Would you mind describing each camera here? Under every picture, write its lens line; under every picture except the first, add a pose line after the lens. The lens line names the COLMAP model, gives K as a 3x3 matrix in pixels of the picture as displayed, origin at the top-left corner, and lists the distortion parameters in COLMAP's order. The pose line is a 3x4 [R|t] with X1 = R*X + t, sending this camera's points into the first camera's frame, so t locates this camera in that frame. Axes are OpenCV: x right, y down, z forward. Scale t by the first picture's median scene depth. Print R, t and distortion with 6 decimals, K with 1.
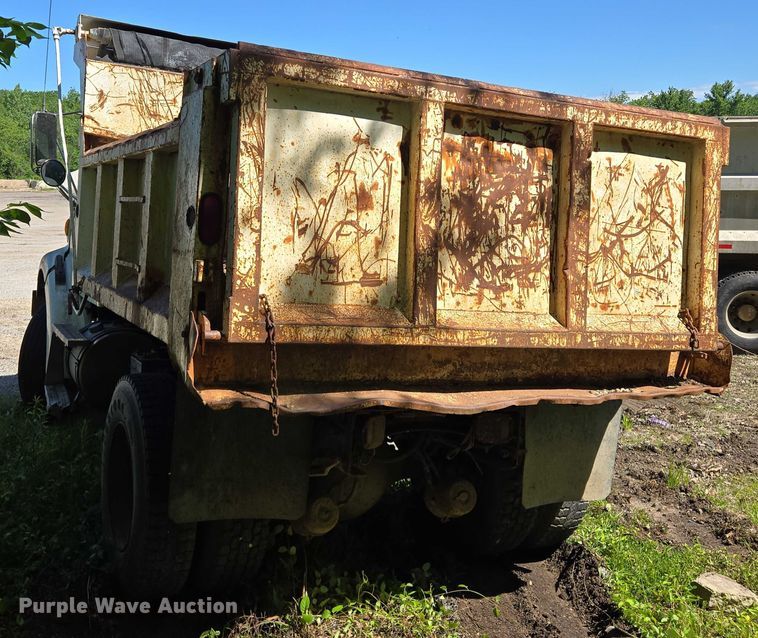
lens RADIAL K [[858.3, 0, 368.0], [0, 858.3, 292.6], [0, 0, 1]] dist [0.072380, 0.000000]
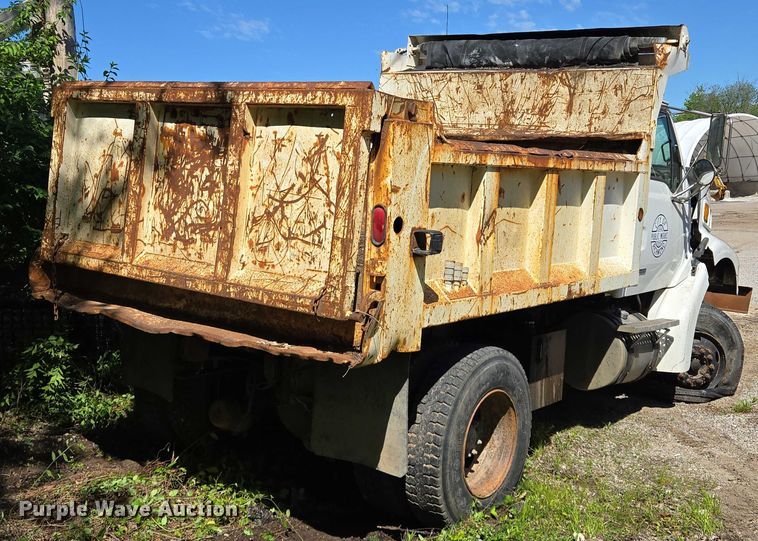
lens RADIAL K [[927.2, 0, 376.9], [0, 927.2, 268.6], [0, 0, 1]] dist [0.083526, 0.000000]
pose [[0.463646, 0.062156, -0.883837, 1.378272], [-0.084726, 0.996075, 0.025603, -0.021752], [0.881960, 0.063013, 0.467093, 0.559067]]
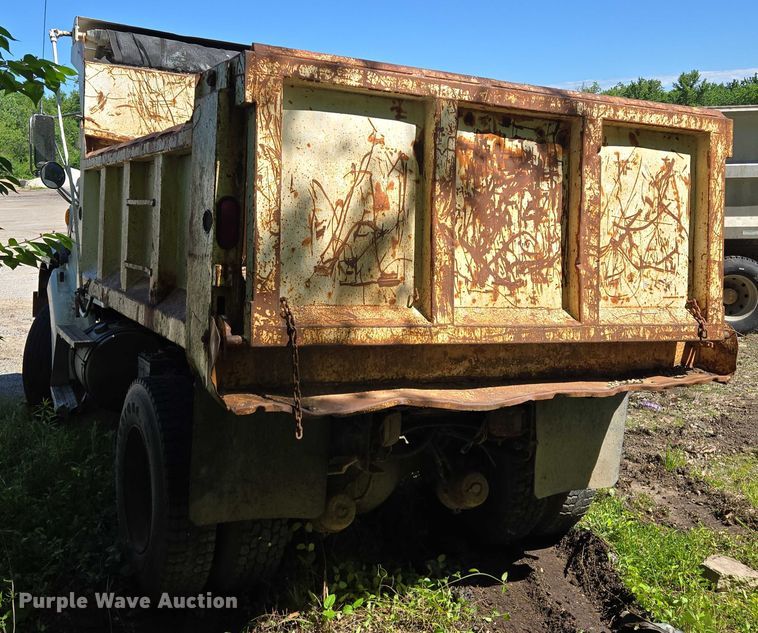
lens RADIAL K [[830.6, 0, 373.8], [0, 830.6, 295.8], [0, 0, 1]] dist [0.071594, 0.000000]
pose [[0.999403, -0.023088, 0.025721, -0.033577], [0.022652, 0.999597, 0.017100, -0.011301], [-0.026106, -0.016507, 0.999523, 0.026962]]
